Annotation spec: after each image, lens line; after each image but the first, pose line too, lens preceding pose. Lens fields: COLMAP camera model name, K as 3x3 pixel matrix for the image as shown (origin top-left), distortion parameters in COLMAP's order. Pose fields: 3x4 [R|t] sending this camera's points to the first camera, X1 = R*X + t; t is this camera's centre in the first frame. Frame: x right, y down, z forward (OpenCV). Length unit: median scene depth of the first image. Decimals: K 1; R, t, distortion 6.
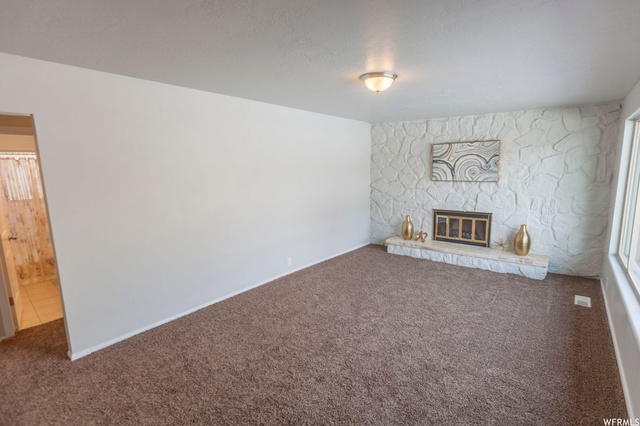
lens RADIAL K [[284.6, 0, 315.4], [0, 284.6, 212.6], [0, 0, 1]] dist [0.000368, -0.000034]
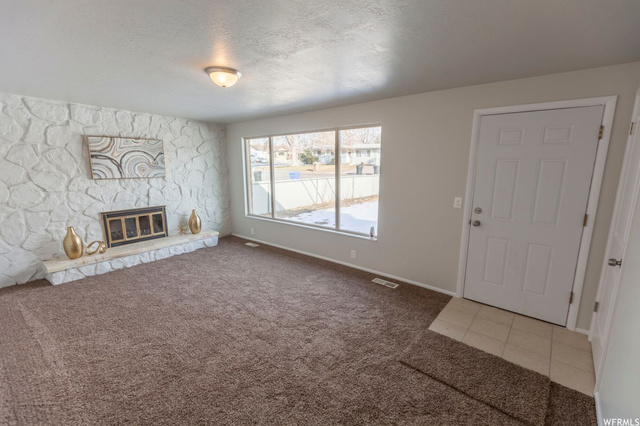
lens RADIAL K [[284.6, 0, 315.4], [0, 284.6, 212.6], [0, 0, 1]] dist [0.000368, -0.000034]
pose [[0.020266, -0.151425, 0.988261, -0.458353], [0.157517, 0.976603, 0.146408, -0.039968], [-0.987308, 0.152701, 0.043644, 0.365481]]
